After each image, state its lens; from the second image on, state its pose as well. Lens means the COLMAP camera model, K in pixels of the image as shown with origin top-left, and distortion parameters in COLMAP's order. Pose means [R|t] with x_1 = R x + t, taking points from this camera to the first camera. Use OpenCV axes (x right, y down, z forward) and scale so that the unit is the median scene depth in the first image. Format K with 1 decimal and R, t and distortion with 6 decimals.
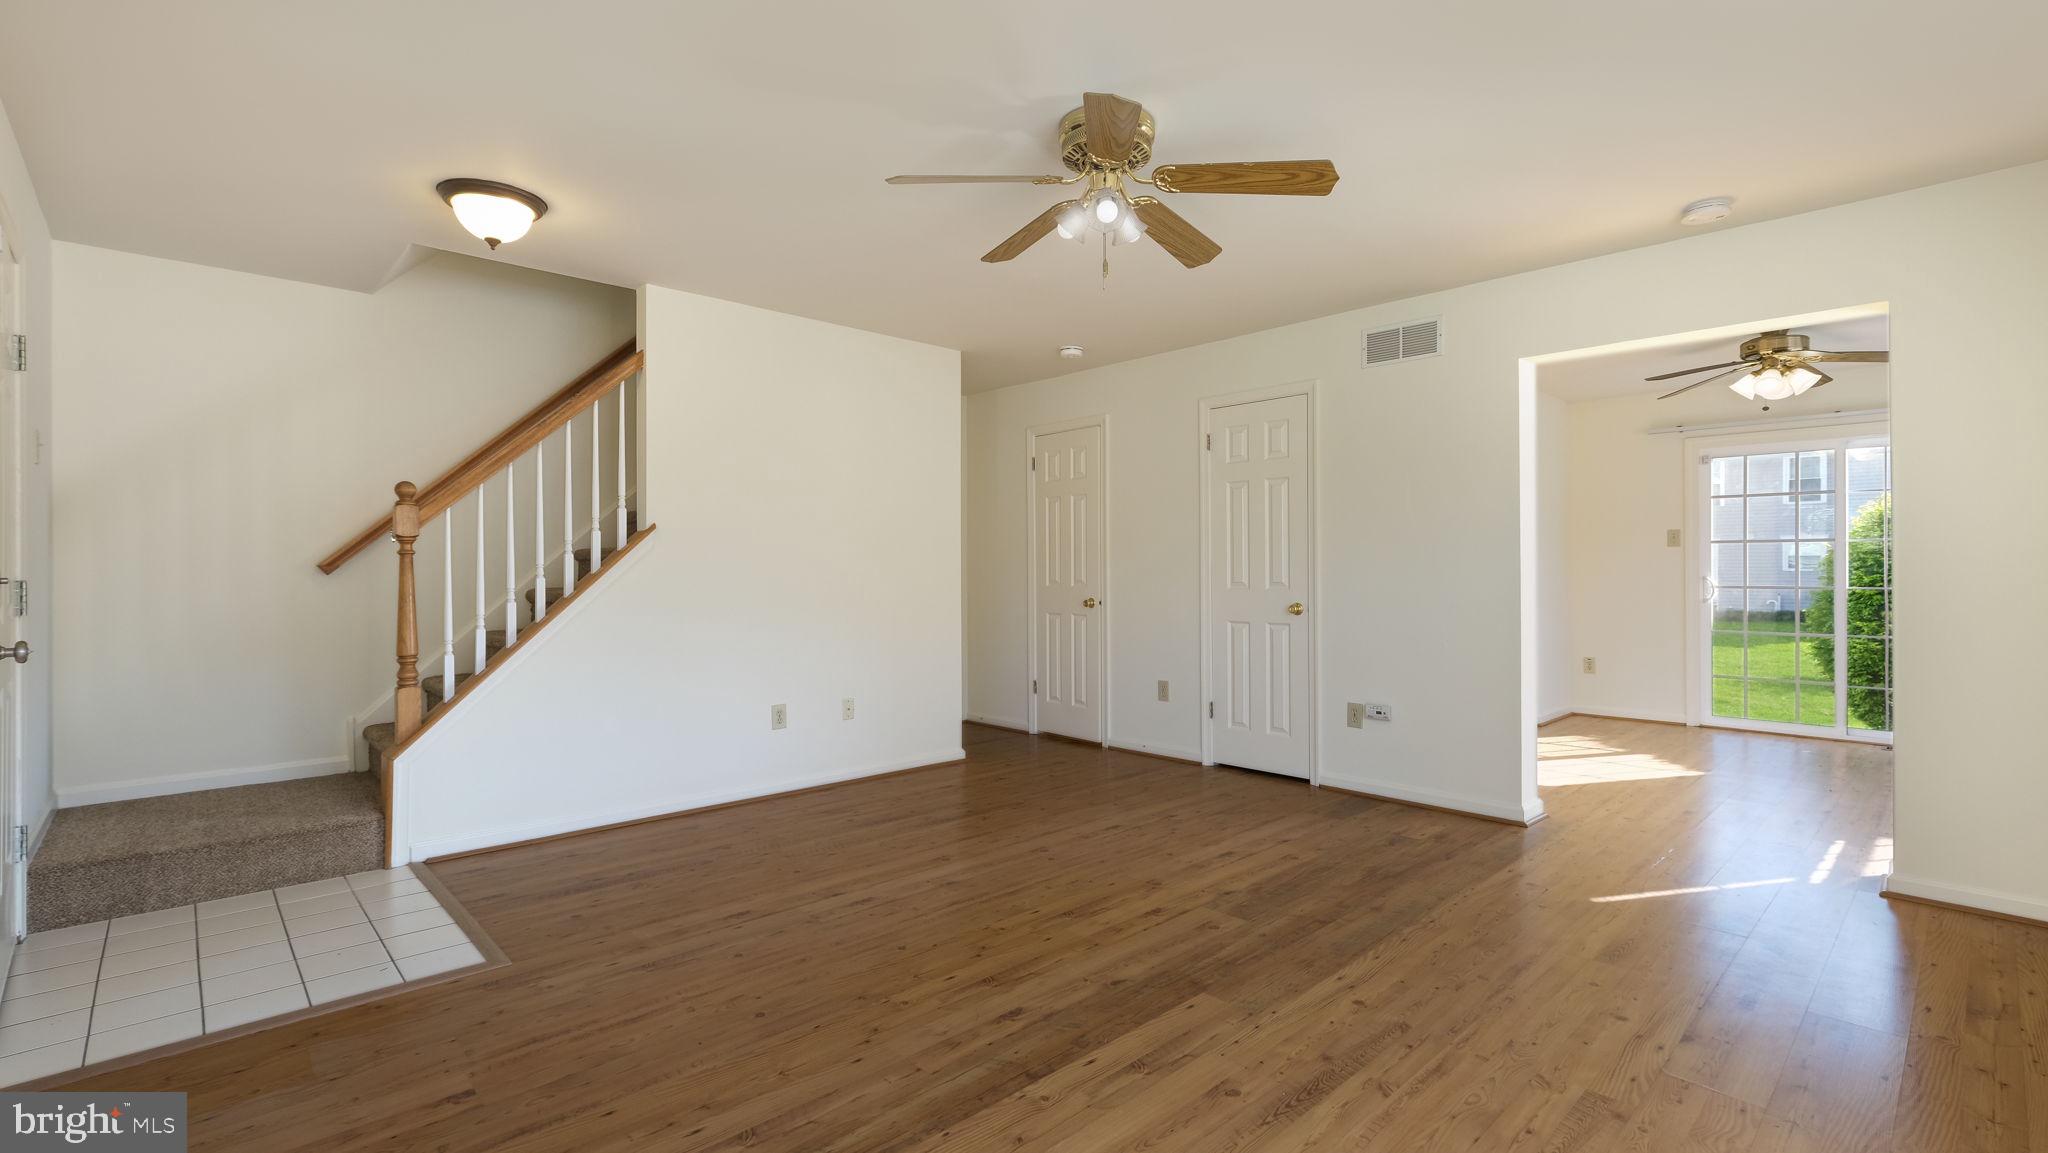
lens RADIAL K [[903.7, 0, 1032.1], [0, 903.7, 561.6], [0, 0, 1]] dist [0.014707, -0.003216]
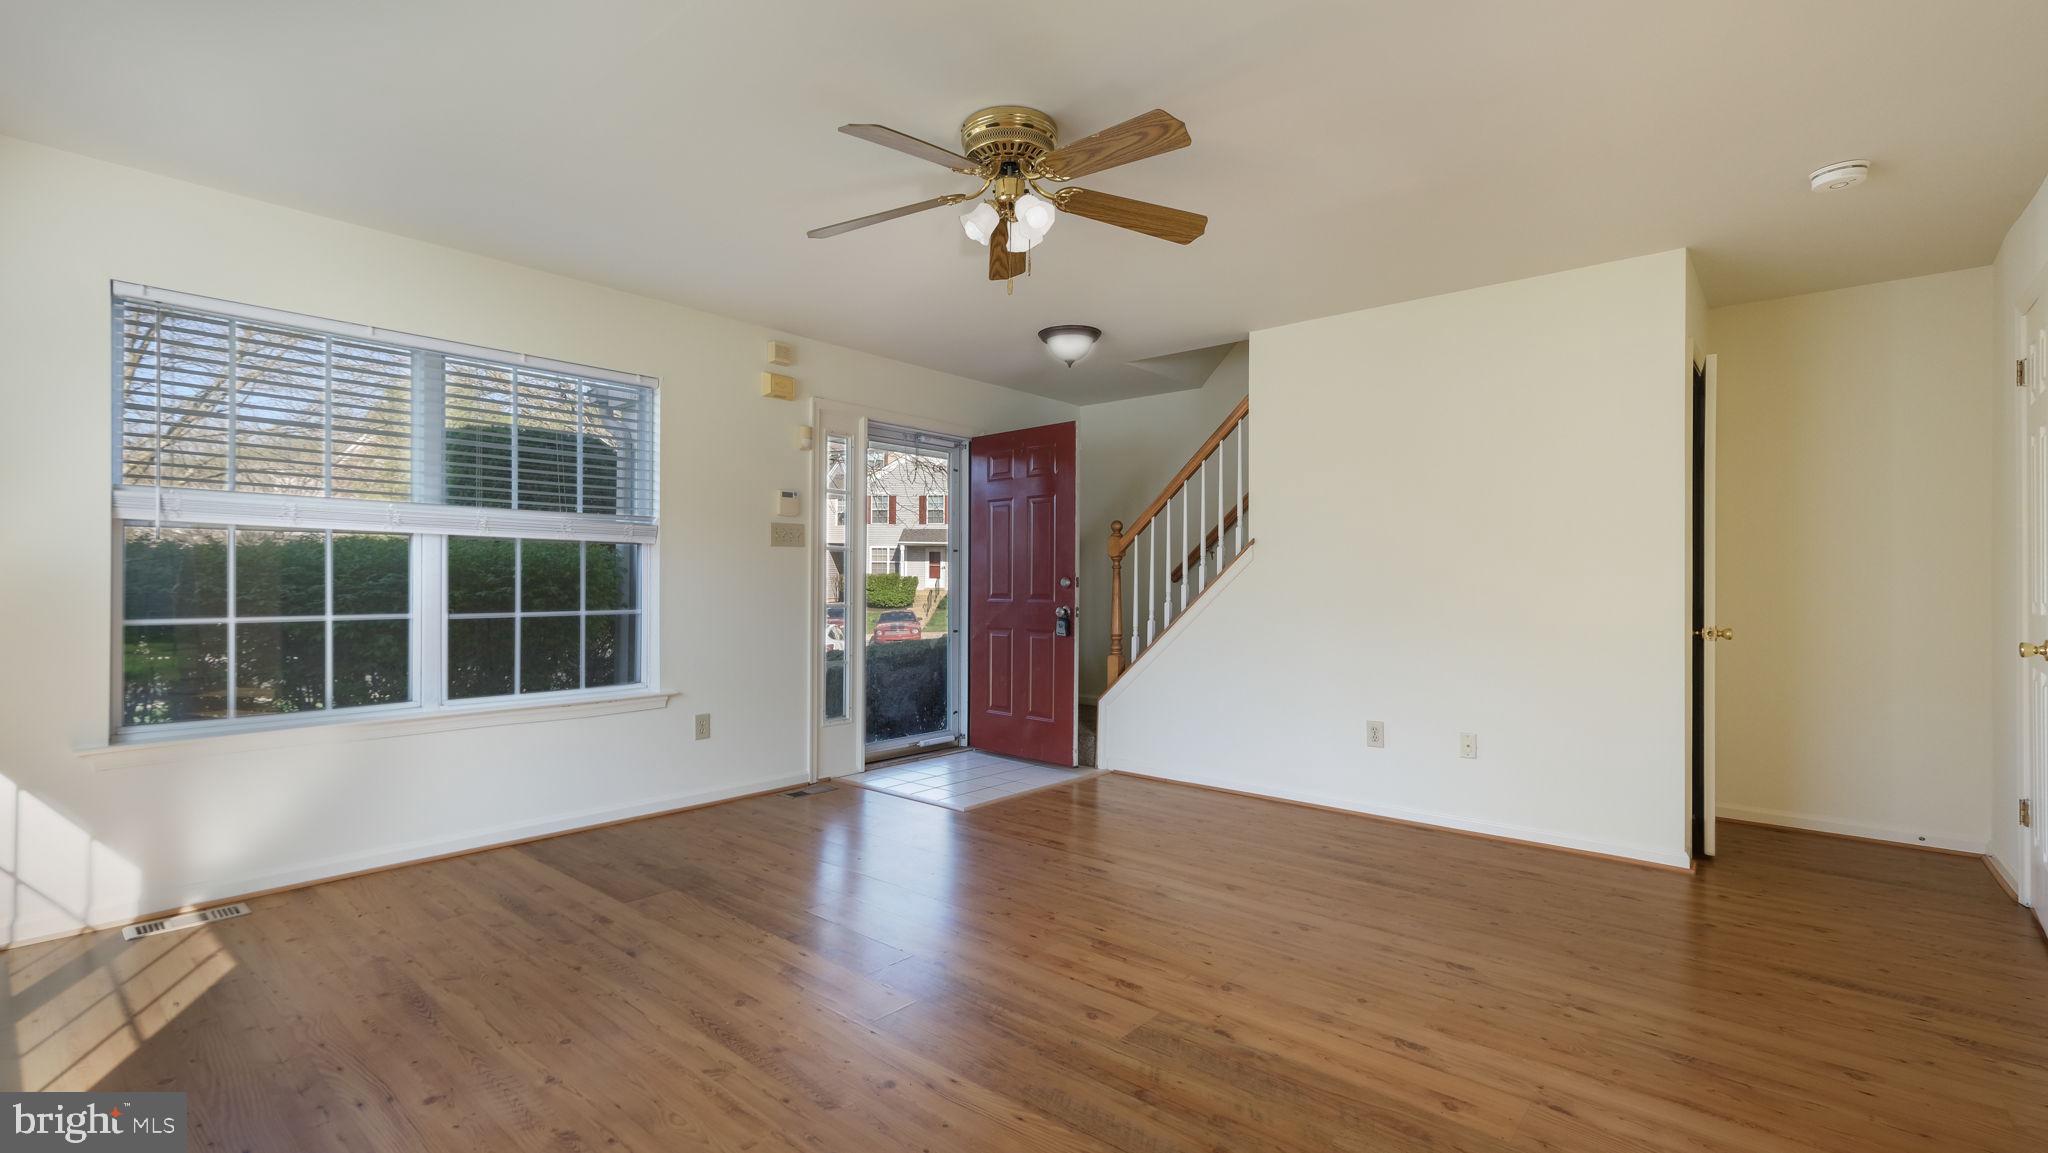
lens RADIAL K [[903.7, 0, 1025.2], [0, 903.7, 580.5], [0, 0, 1]] dist [0.014707, -0.003216]
pose [[0.101124, 0.000094, -0.994874, 0.838095], [0.003492, 0.999994, 0.000449, 0.010973], [0.994868, -0.003519, 0.101123, 0.718893]]
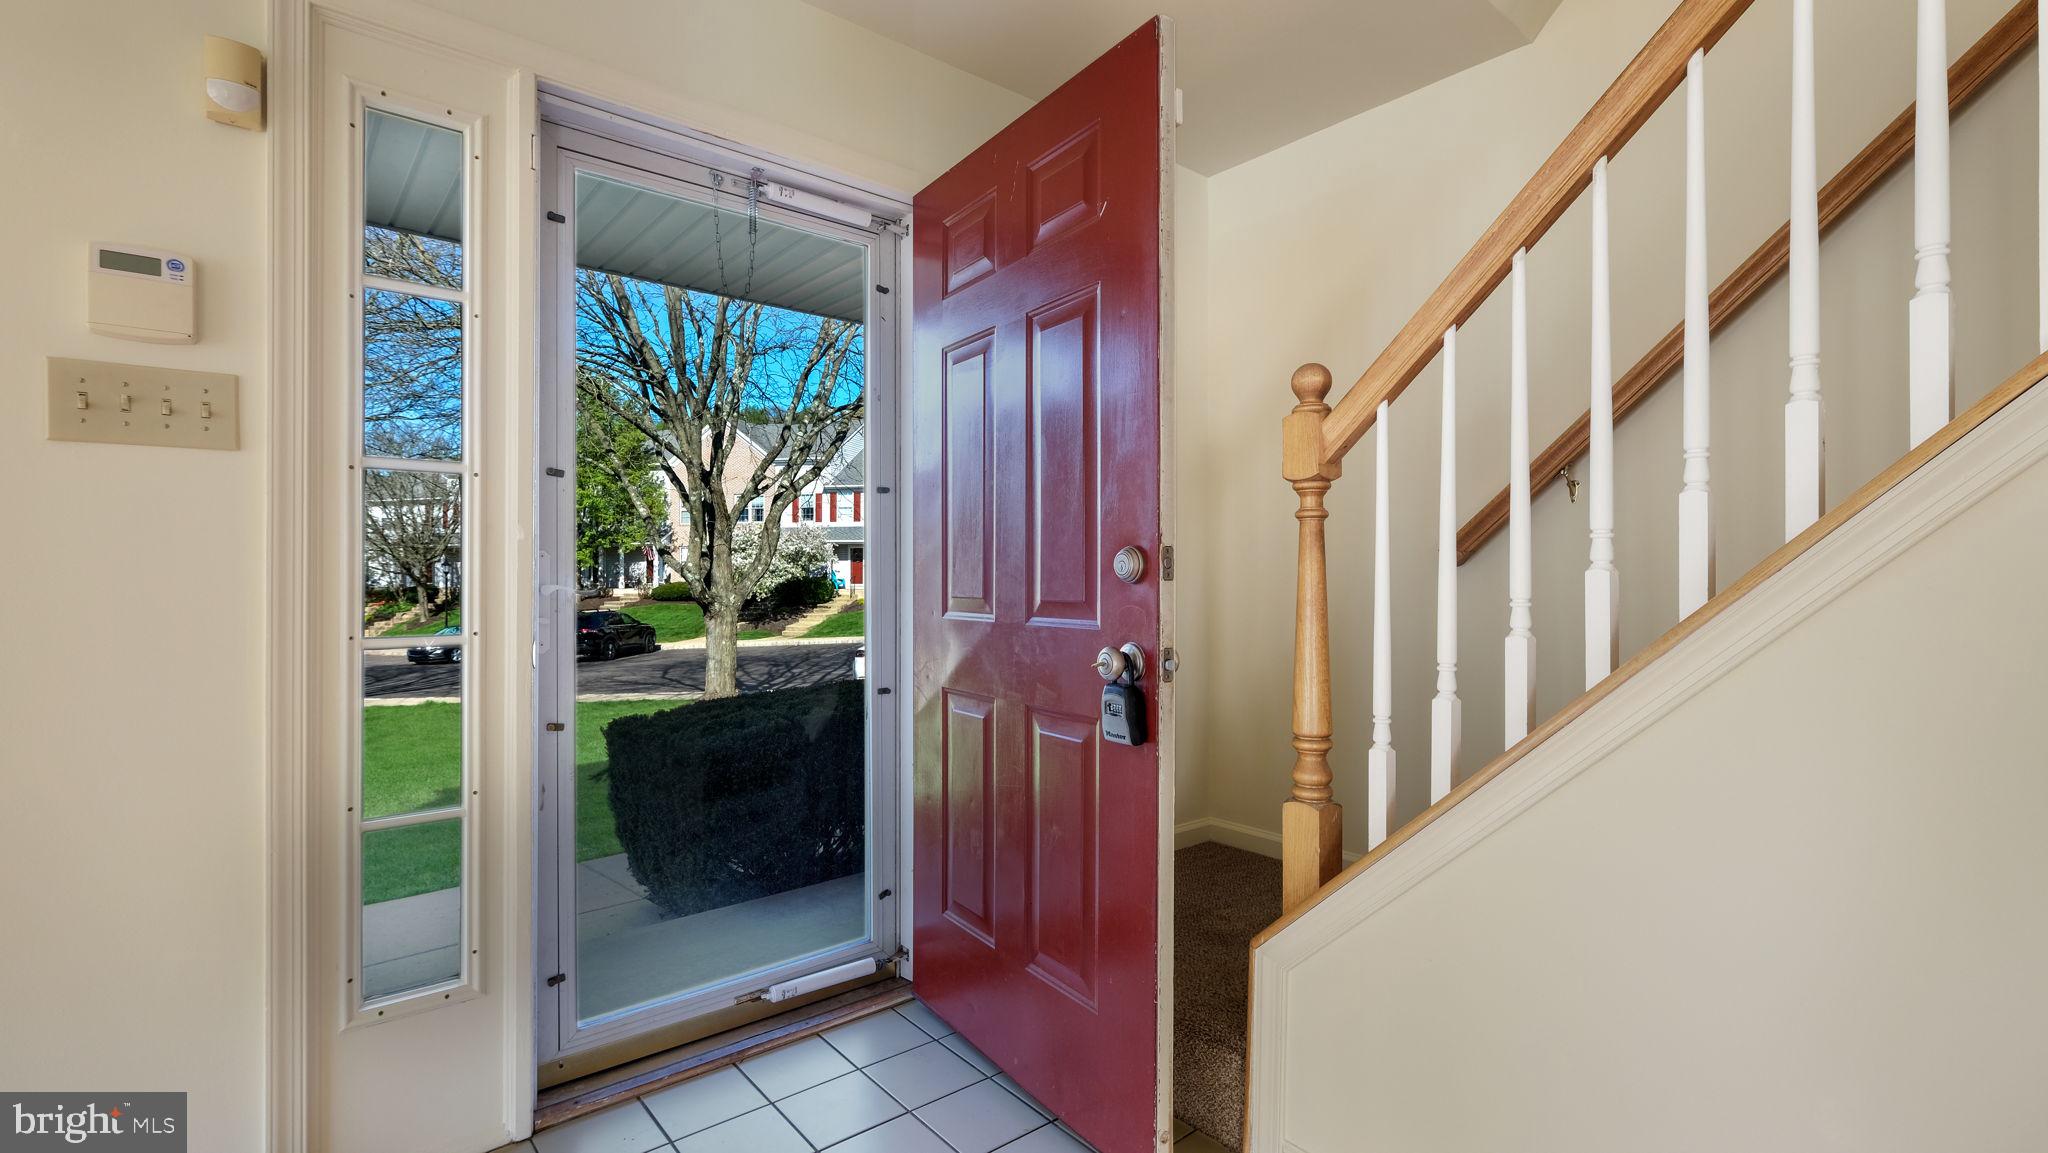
lens RADIAL K [[903.7, 0, 1004.0], [0, 903.7, 580.5], [0, 0, 1]] dist [0.014707, -0.003216]
pose [[-0.106921, 0.005646, -0.994251, -0.223553], [0.008540, 0.999952, 0.004760, 0.021253], [0.994231, -0.007982, -0.106964, 0.927019]]
